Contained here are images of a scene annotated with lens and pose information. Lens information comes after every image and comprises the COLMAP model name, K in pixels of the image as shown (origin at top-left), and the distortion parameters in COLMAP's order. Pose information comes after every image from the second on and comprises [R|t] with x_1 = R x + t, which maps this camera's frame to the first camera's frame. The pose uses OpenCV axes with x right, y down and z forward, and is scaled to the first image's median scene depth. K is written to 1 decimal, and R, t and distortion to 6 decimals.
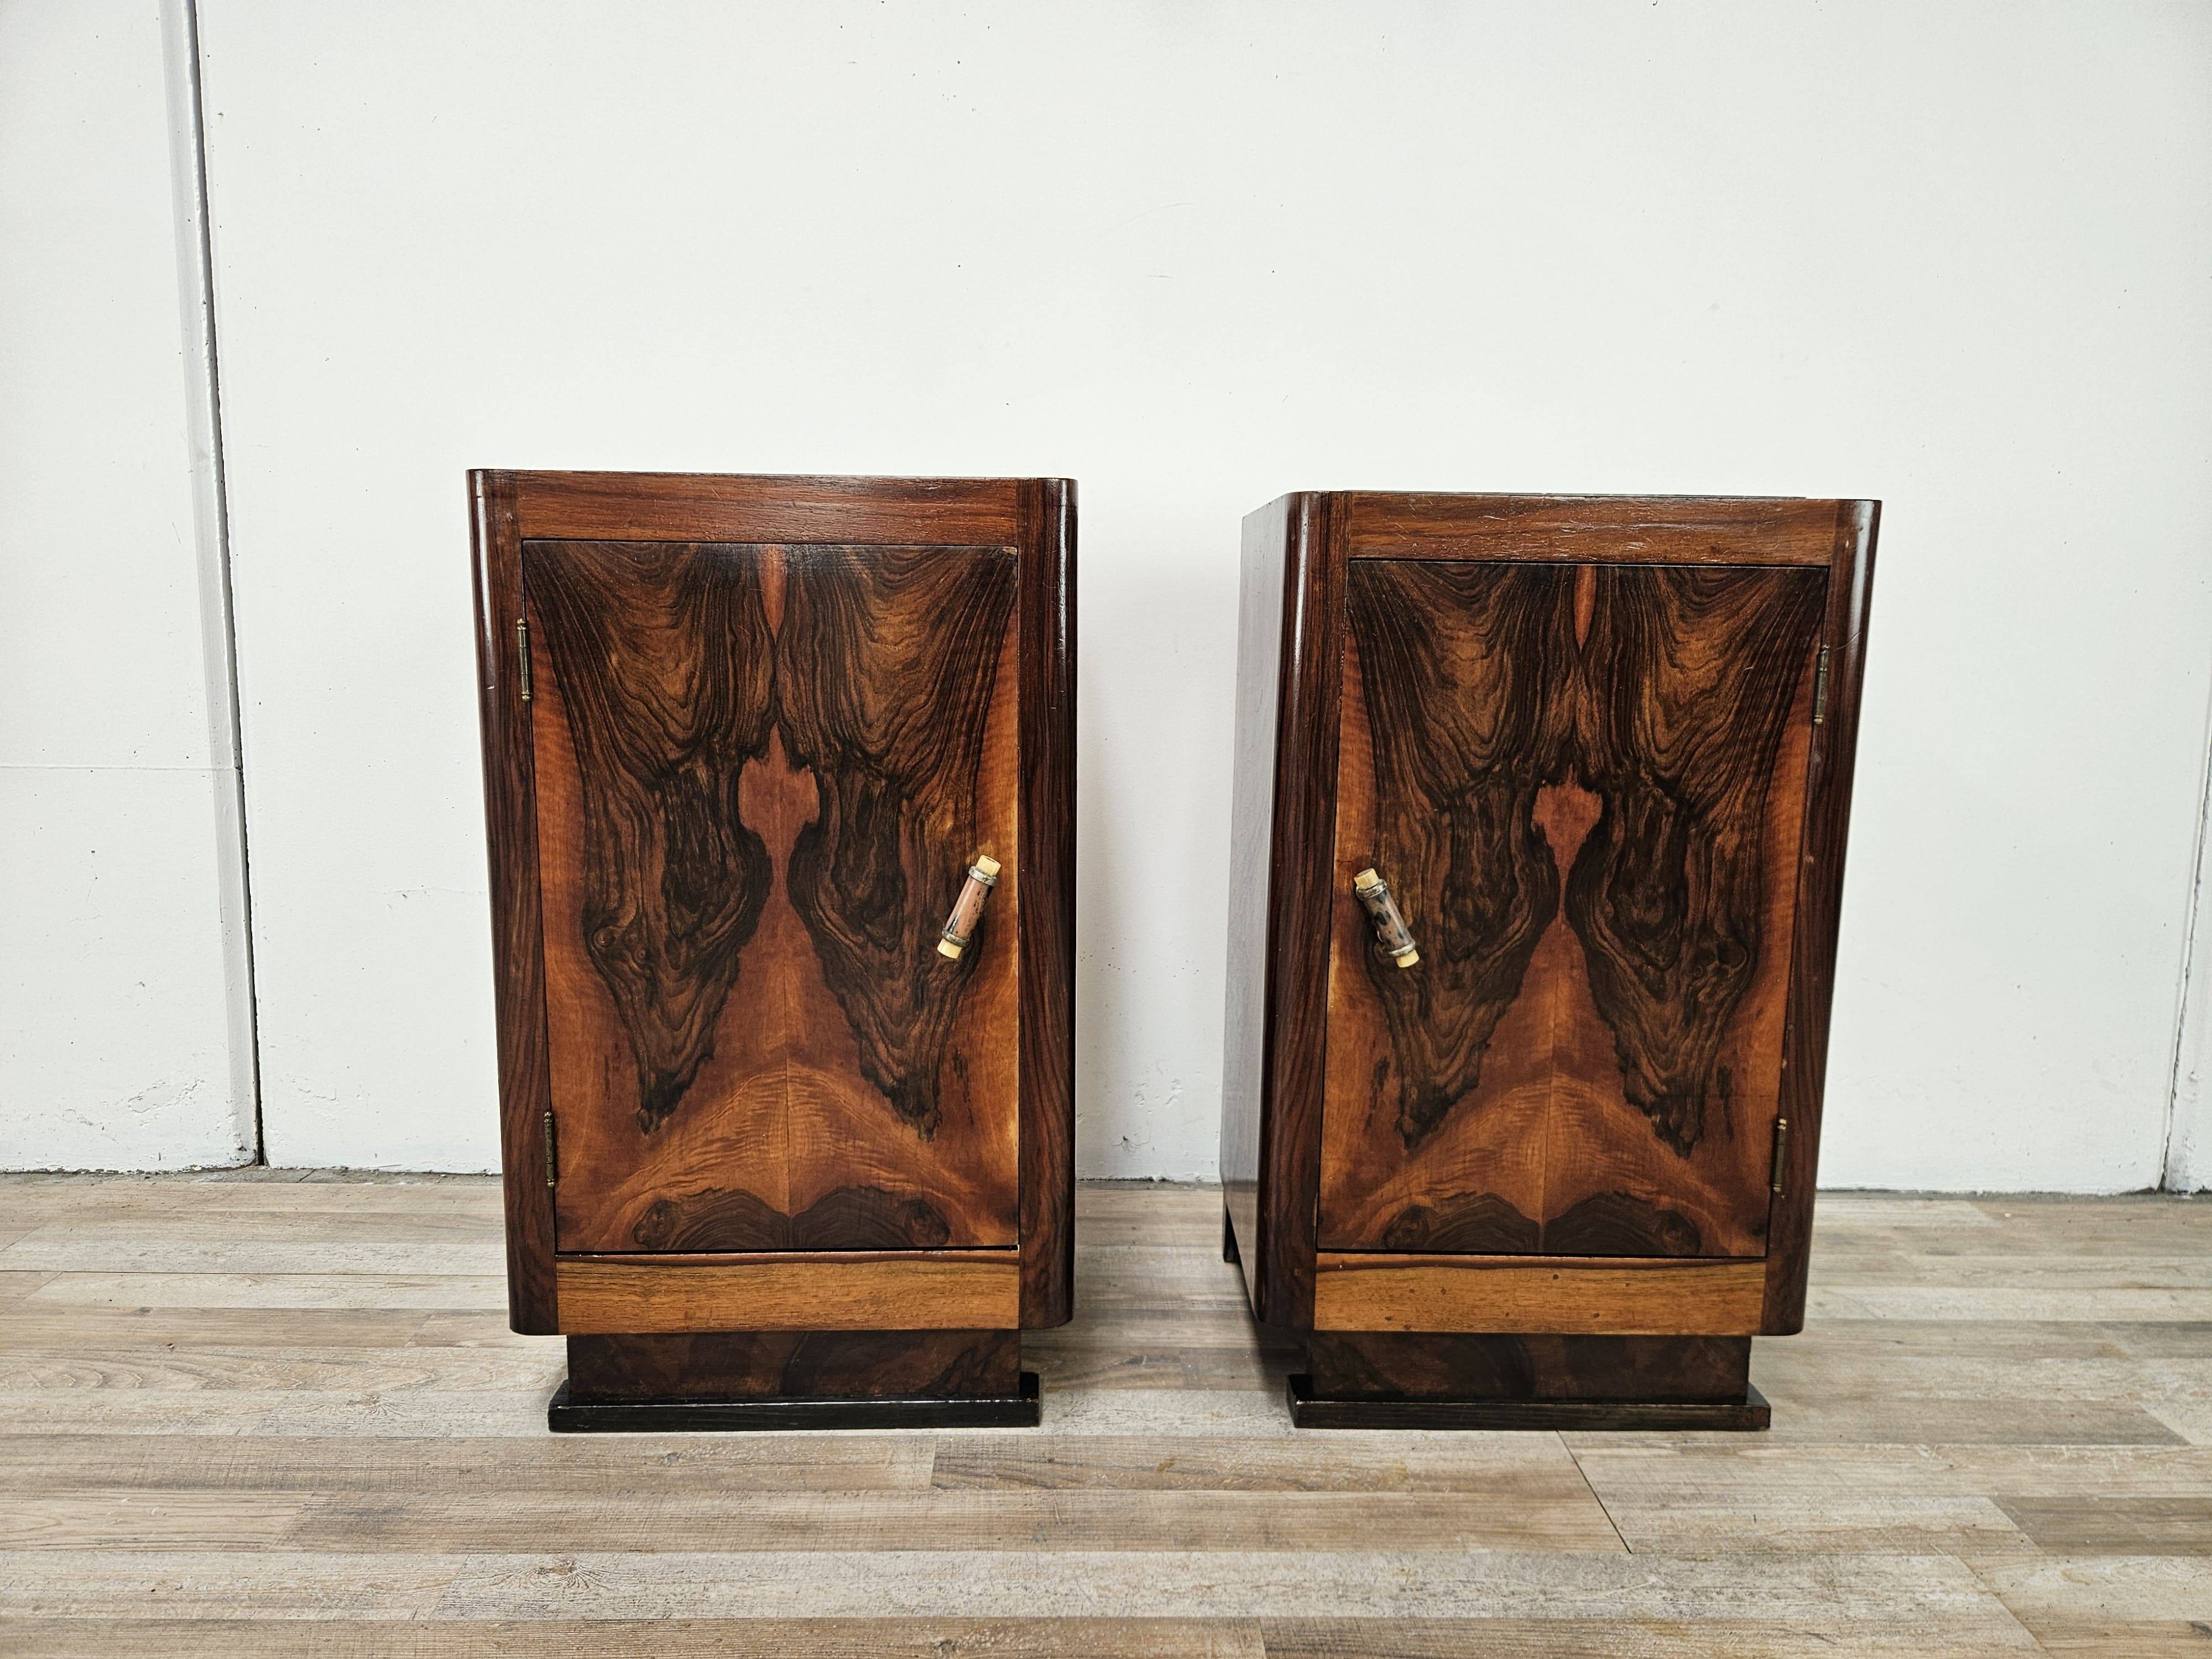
lens RADIAL K [[1522.9, 0, 1111.2], [0, 1522.9, 824.3], [0, 0, 1]] dist [0.054565, -0.056866]
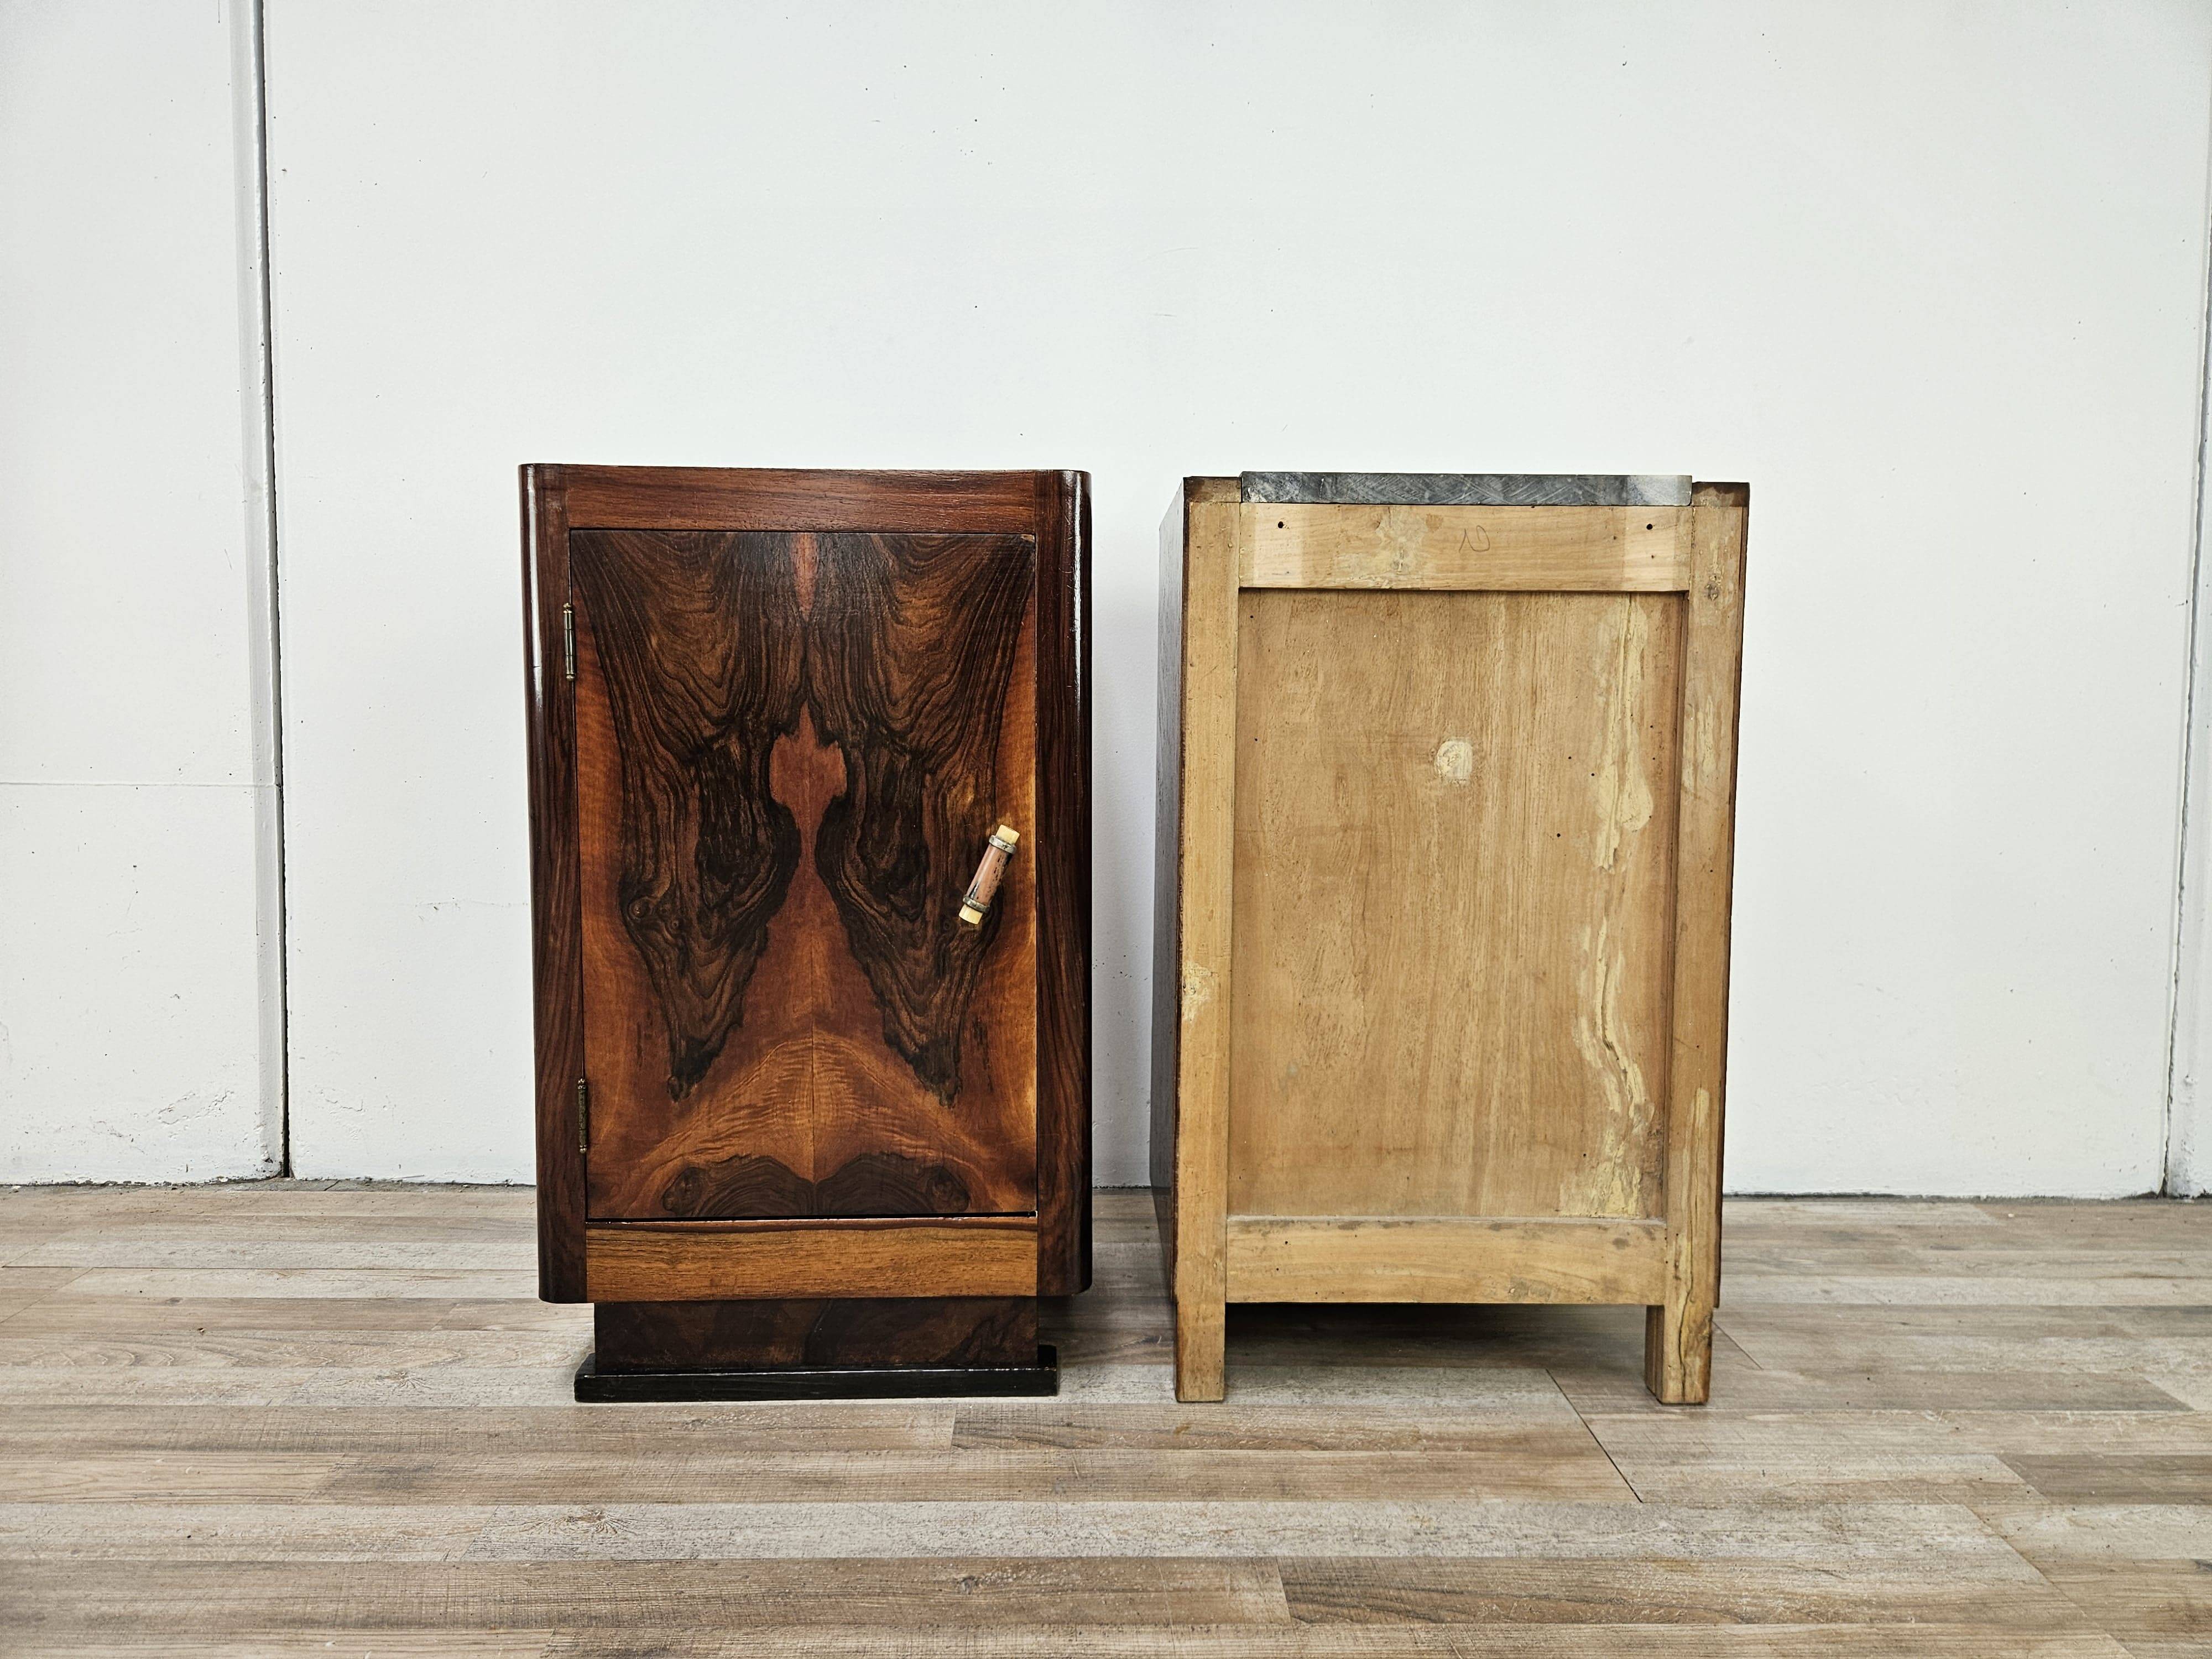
lens RADIAL K [[1522.9, 0, 1114.8], [0, 1522.9, 800.7], [0, 0, 1]] dist [0.054565, -0.056866]
pose [[0.999982, -0.005876, -0.001031, -0.005759], [0.005783, 0.997200, -0.074555, 0.081056], [0.001467, 0.074548, 0.997216, -0.044541]]
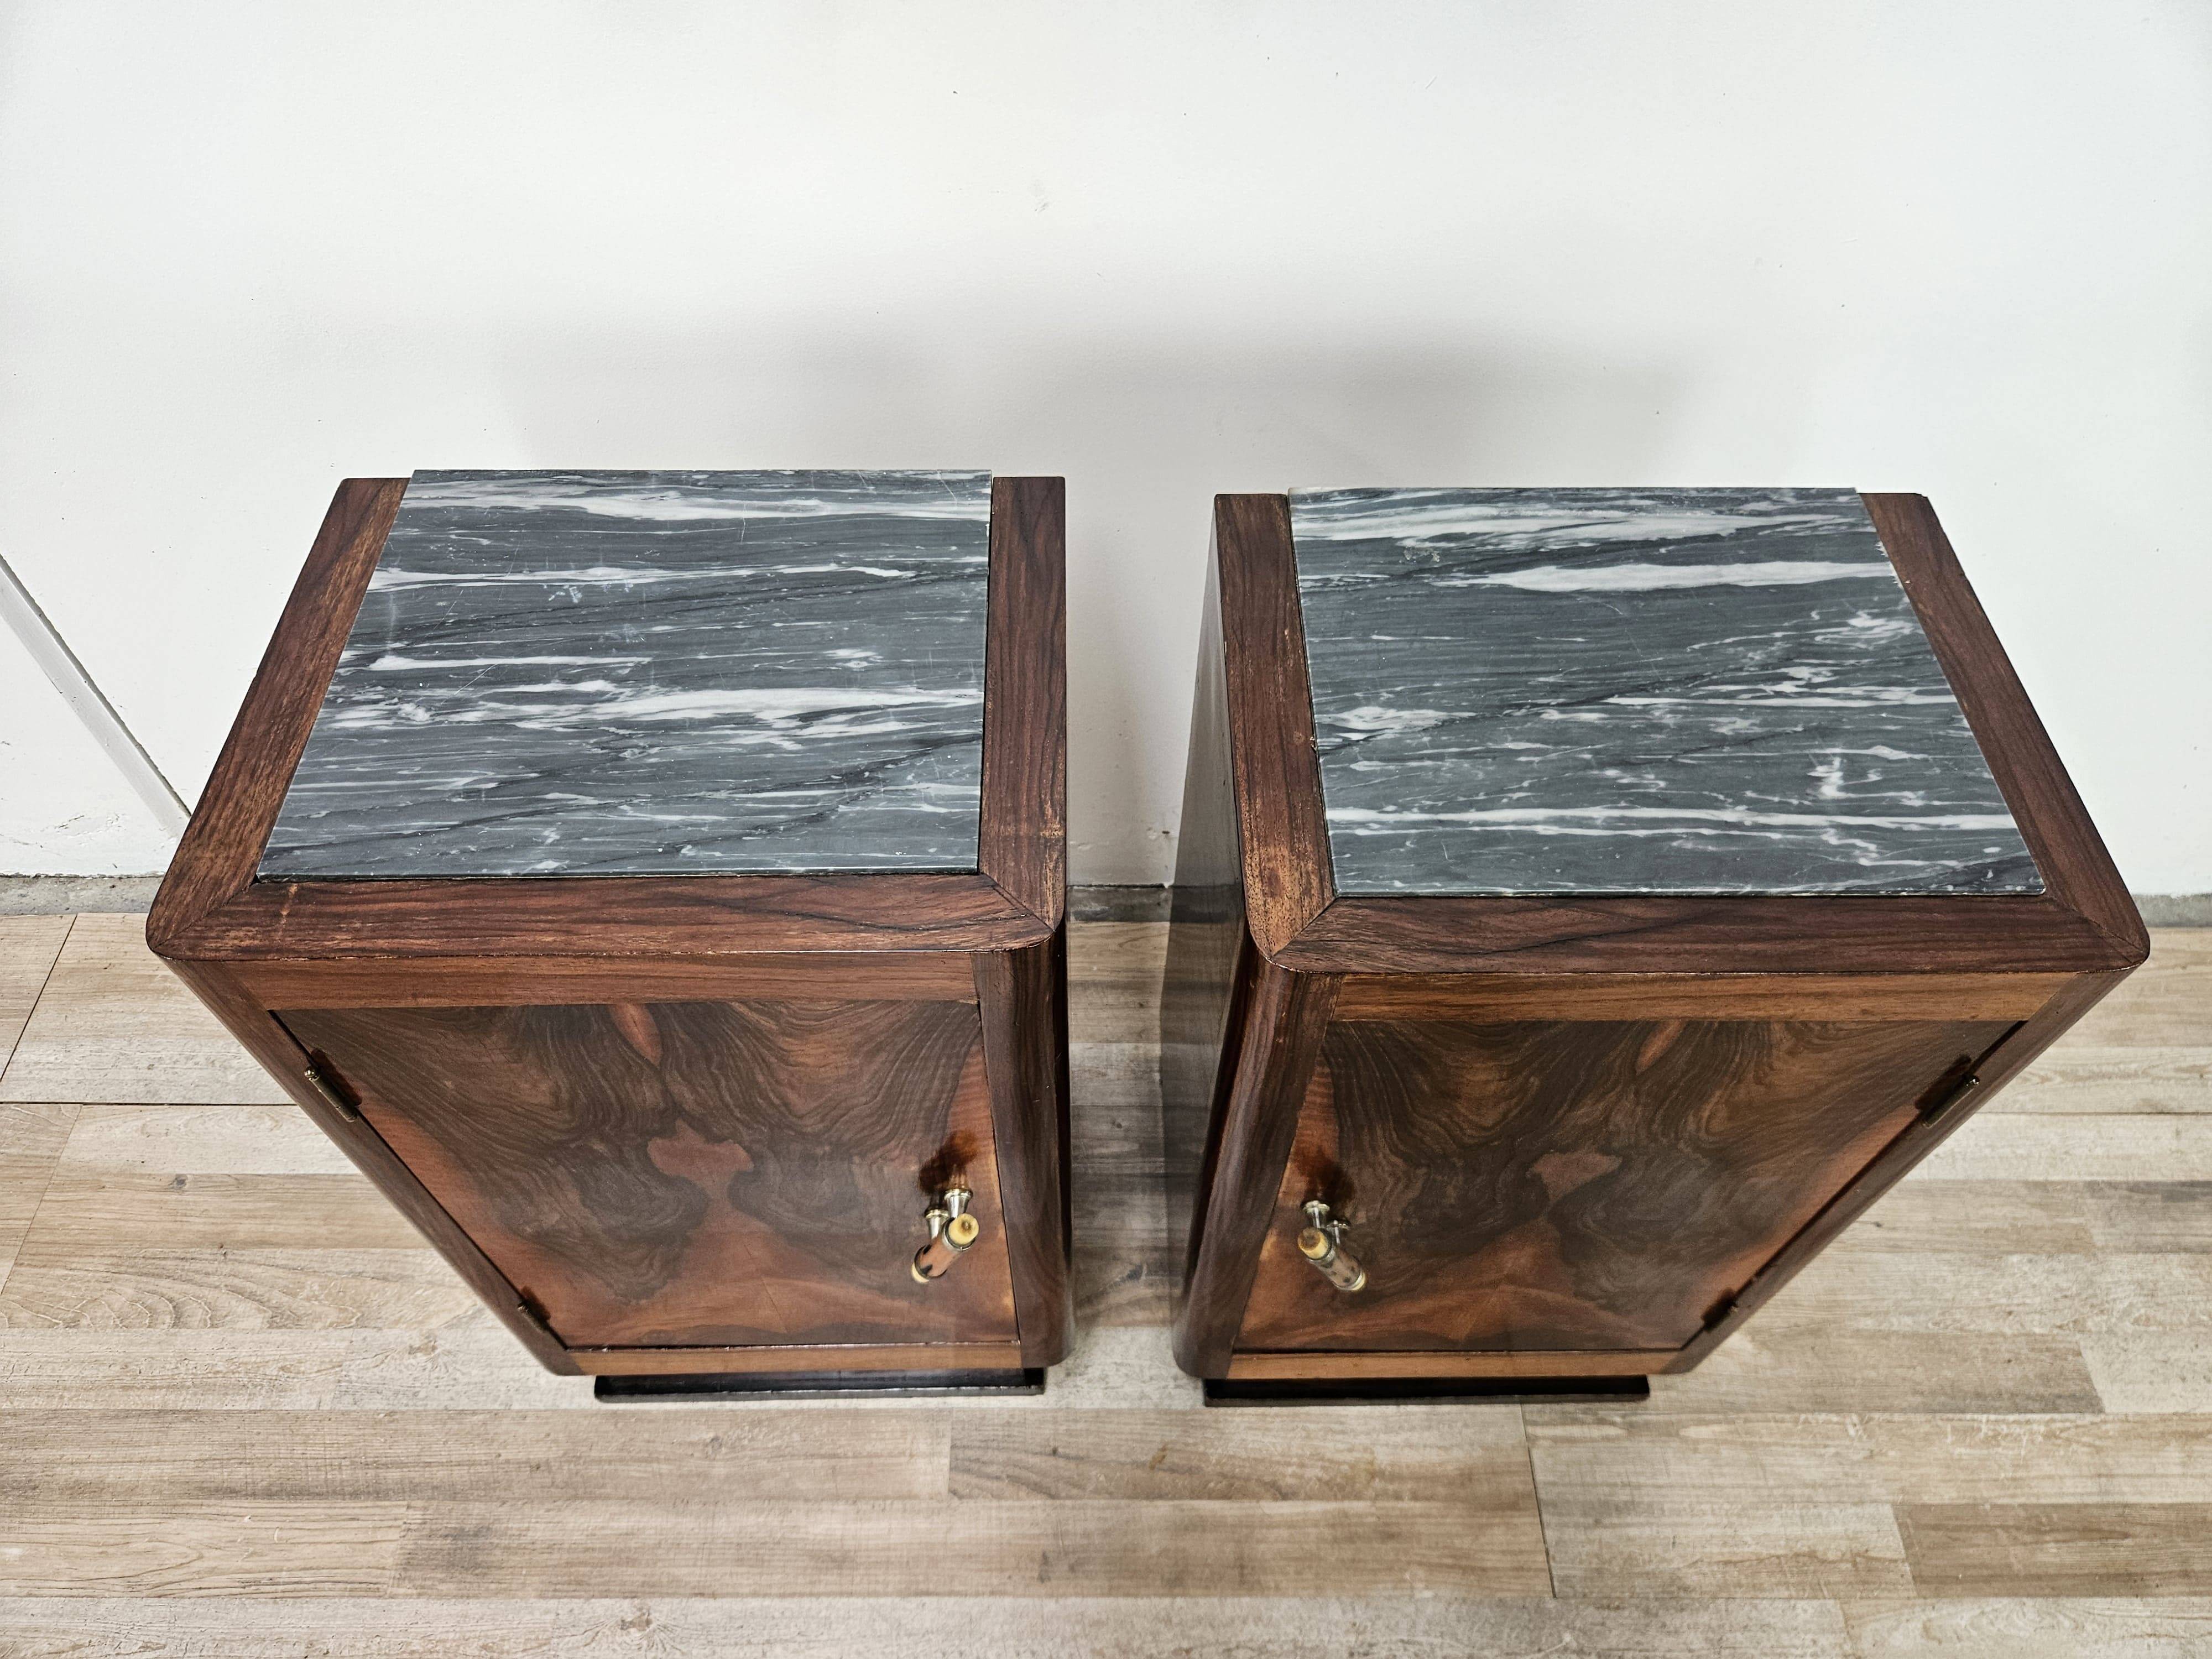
lens RADIAL K [[1522.9, 0, 1103.0], [0, 1522.9, 812.3], [0, 0, 1]] dist [0.054565, -0.056866]
pose [[0.999698, 0.018185, -0.016552, 0.005850], [-0.001131, 0.706427, 0.707785, -0.721472], [0.024564, -0.707552, 0.706234, 0.558901]]
